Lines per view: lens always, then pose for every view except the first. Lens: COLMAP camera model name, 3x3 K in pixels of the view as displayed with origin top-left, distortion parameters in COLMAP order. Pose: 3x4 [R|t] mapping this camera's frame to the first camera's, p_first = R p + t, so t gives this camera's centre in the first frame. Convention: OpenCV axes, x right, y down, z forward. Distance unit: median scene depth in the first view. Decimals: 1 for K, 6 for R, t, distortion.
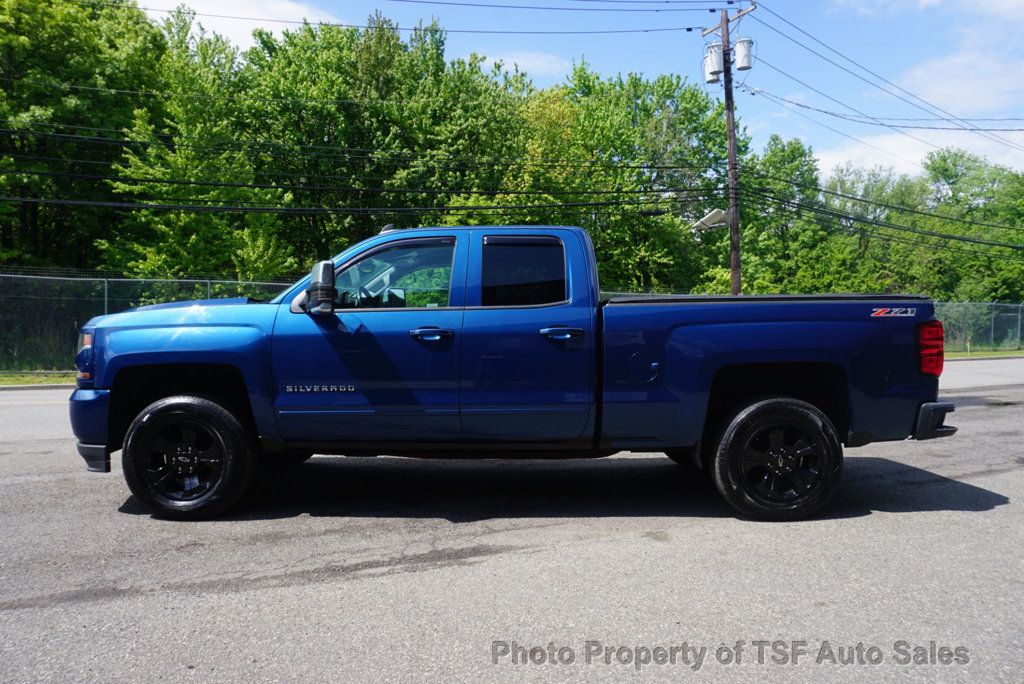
lens RADIAL K [[703.2, 0, 510.1], [0, 703.2, 346.9], [0, 0, 1]] dist [-0.038900, 0.000072]
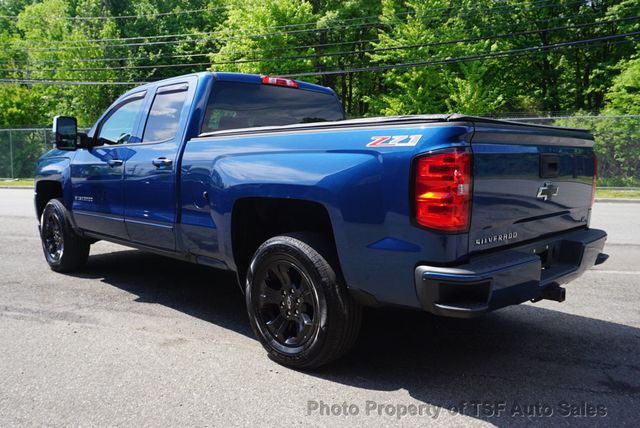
lens RADIAL K [[541.5, 0, 315.1], [0, 541.5, 216.5], [0, 0, 1]] dist [-0.009004, 0.000433]
pose [[0.694078, 0.076166, -0.715859, 0.185594], [-0.012212, 0.995490, 0.094077, -0.004430], [0.719796, -0.056555, 0.691878, 0.104398]]
